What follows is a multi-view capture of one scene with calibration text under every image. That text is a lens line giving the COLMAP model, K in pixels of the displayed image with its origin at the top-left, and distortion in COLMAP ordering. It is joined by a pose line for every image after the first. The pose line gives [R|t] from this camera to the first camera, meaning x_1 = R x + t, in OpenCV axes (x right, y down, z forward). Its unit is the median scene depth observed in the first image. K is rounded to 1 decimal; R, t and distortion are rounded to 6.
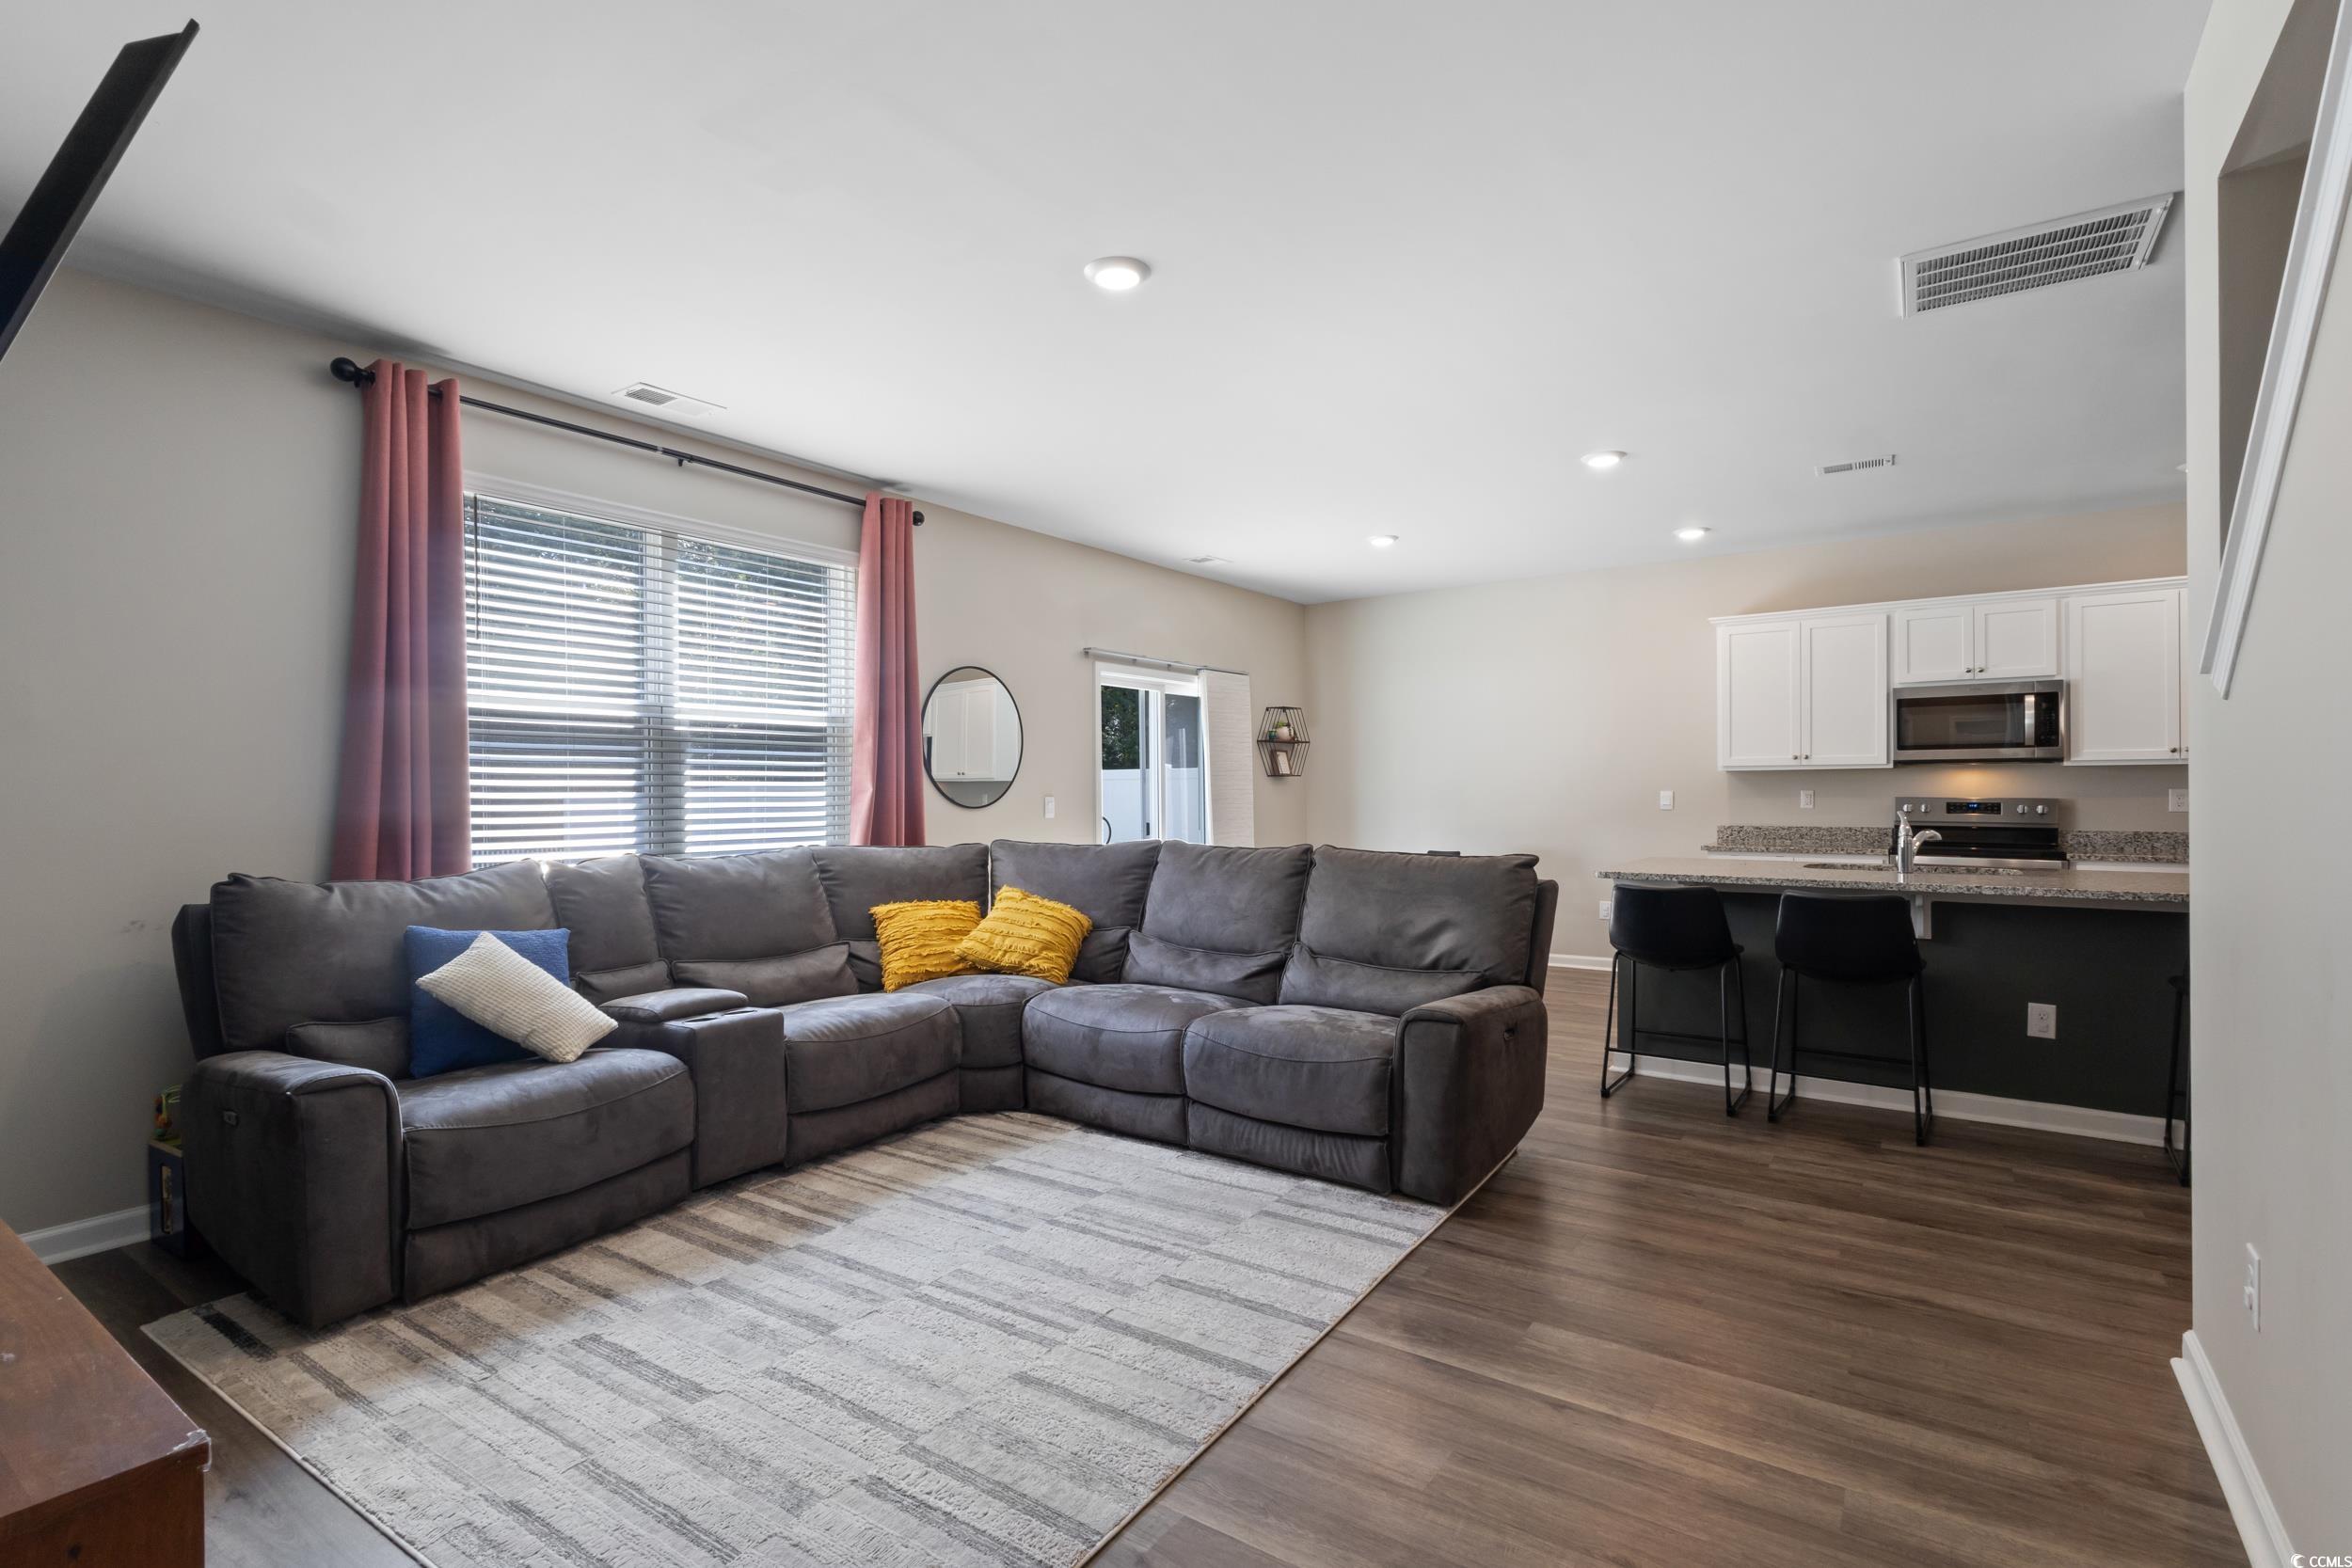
lens RADIAL K [[1117.3, 0, 1181.6], [0, 1117.3, 789.7], [0, 0, 1]] dist [0.014706, 0.000068]
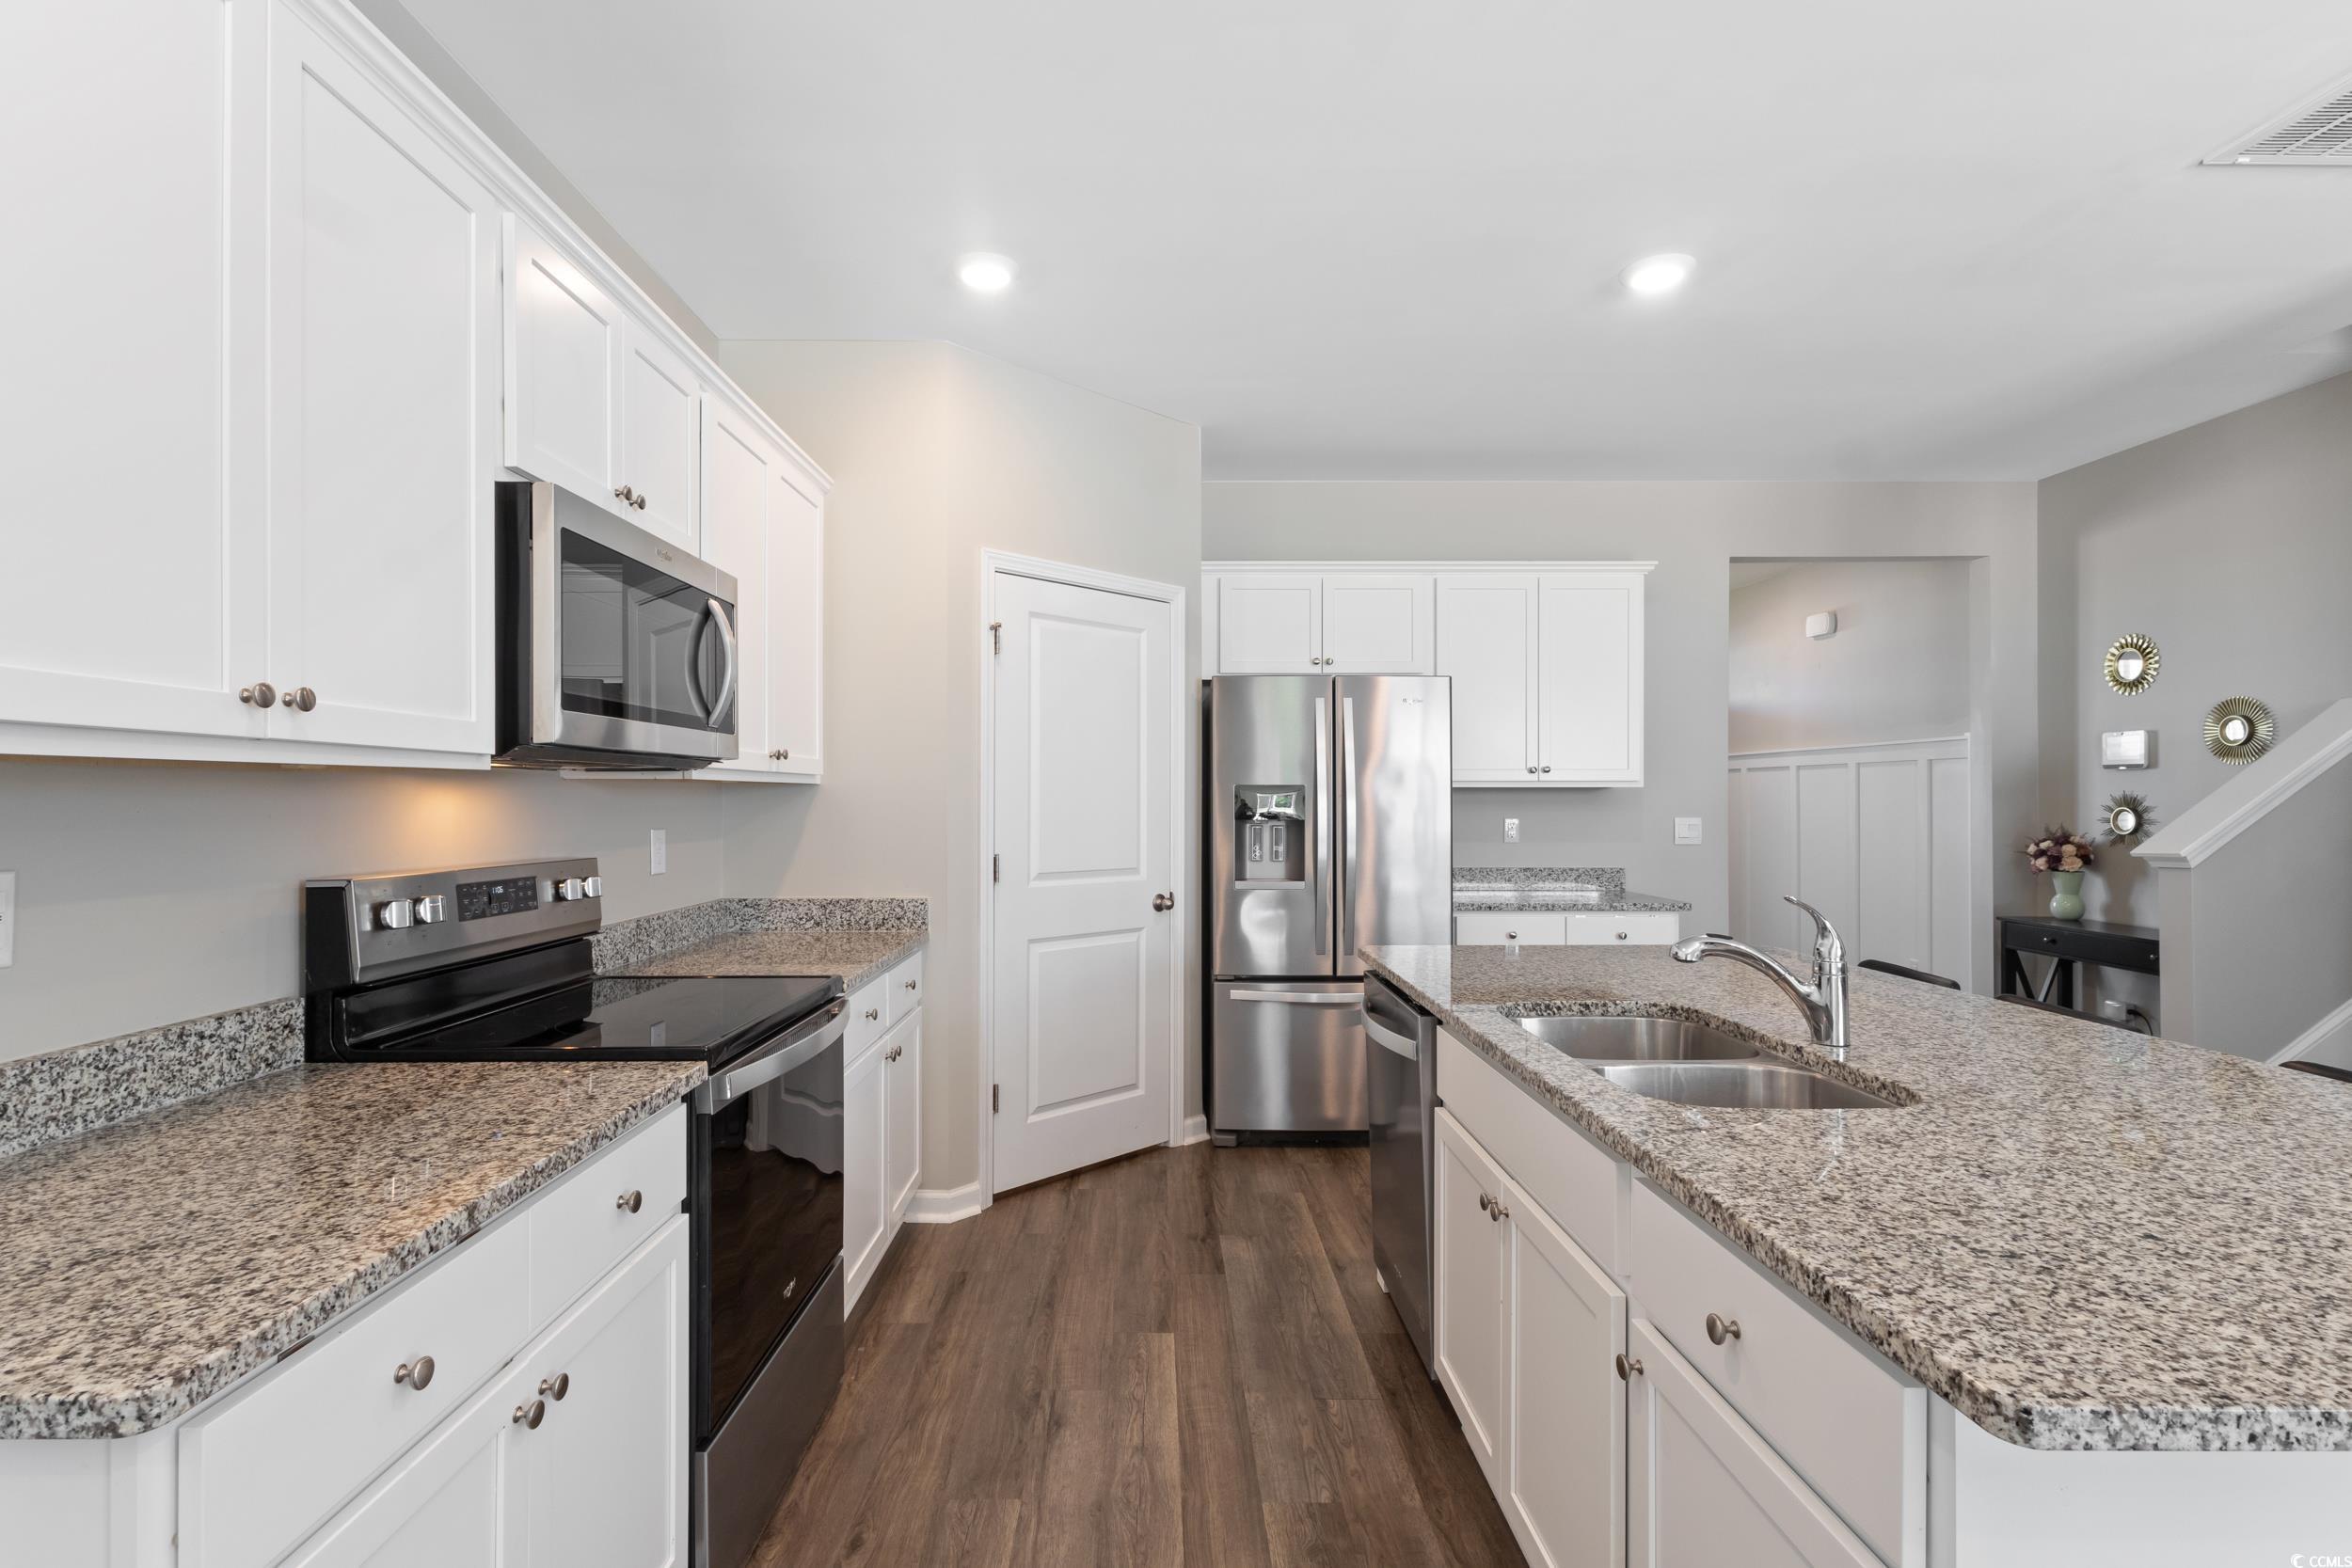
lens RADIAL K [[1117.3, 0, 1181.6], [0, 1117.3, 789.7], [0, 0, 1]] dist [0.014706, 0.000068]
pose [[-0.584134, 0.010113, 0.811594, 0.330794], [0.004172, 0.999947, -0.009458, -0.012756], [-0.811646, -0.002139, -0.584145, 1.102027]]
